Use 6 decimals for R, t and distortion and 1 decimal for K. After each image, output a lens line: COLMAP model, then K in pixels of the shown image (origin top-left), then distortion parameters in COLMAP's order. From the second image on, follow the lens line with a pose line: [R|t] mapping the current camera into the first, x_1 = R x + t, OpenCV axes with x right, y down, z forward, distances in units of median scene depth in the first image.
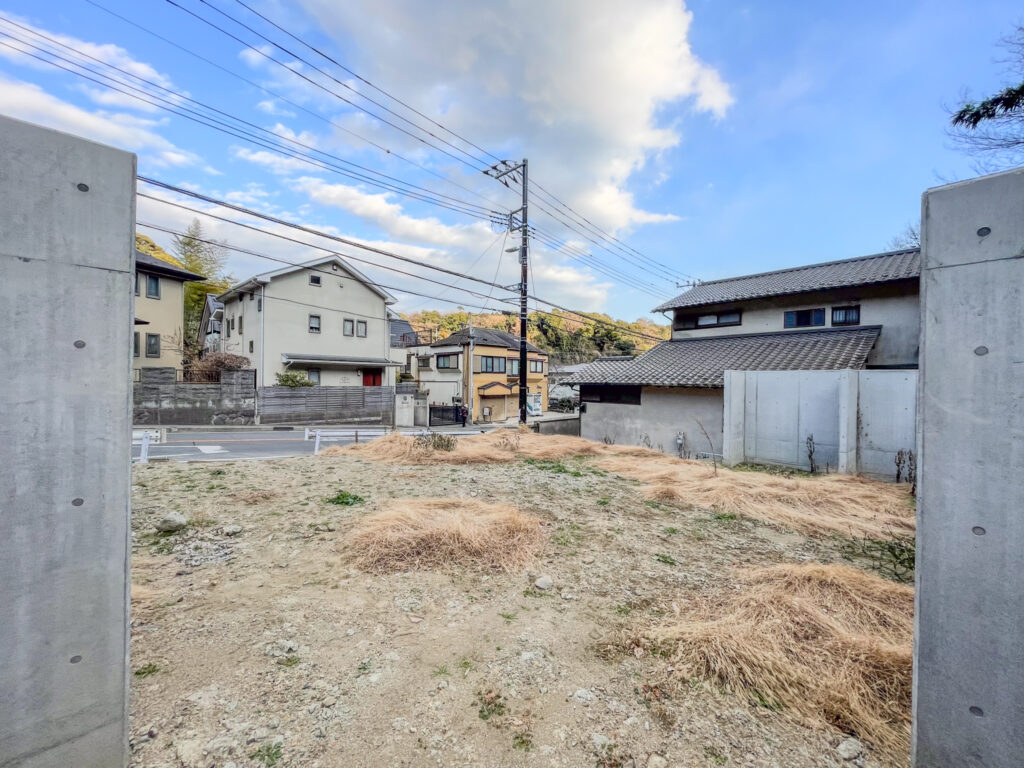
lens RADIAL K [[413.5, 0, 514.5], [0, 413.5, 381.8], [0, 0, 1]] dist [0.000985, -0.000453]
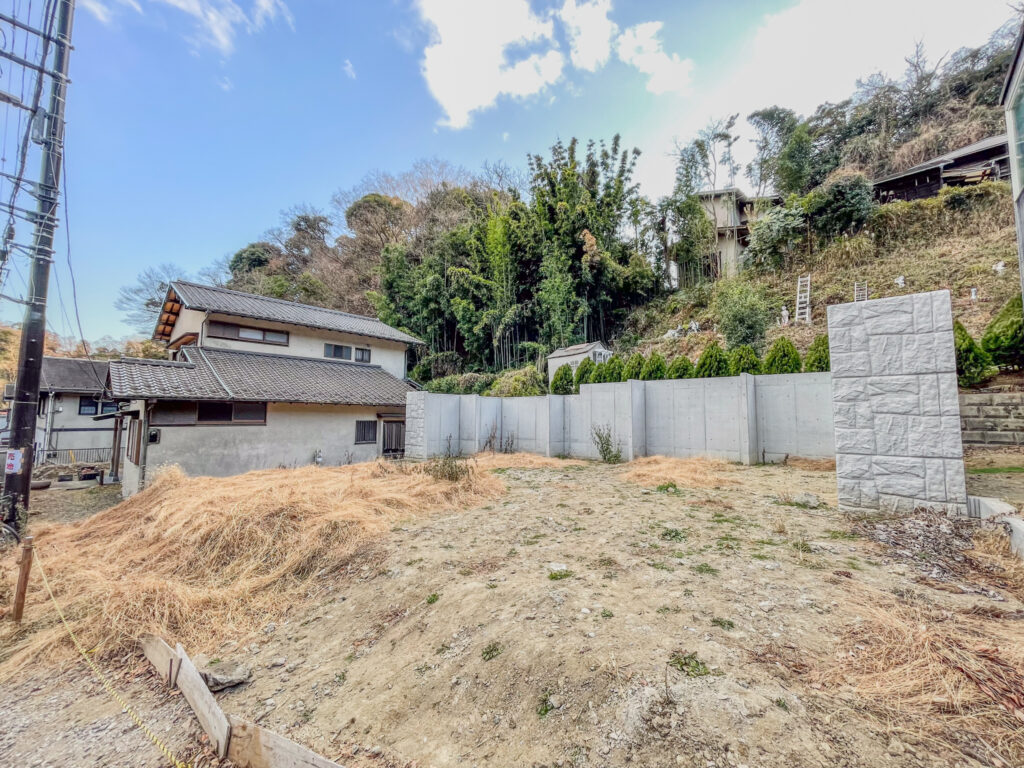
lens RADIAL K [[411.7, 0, 512.0], [0, 411.7, 384.0], [0, 0, 1]] dist [-0.000262, -0.002275]
pose [[-0.095017, 0.065844, 0.993296, -0.427921], [-0.007399, 0.997736, -0.066846, 0.017925], [-0.995448, -0.013701, -0.094315, 0.428257]]
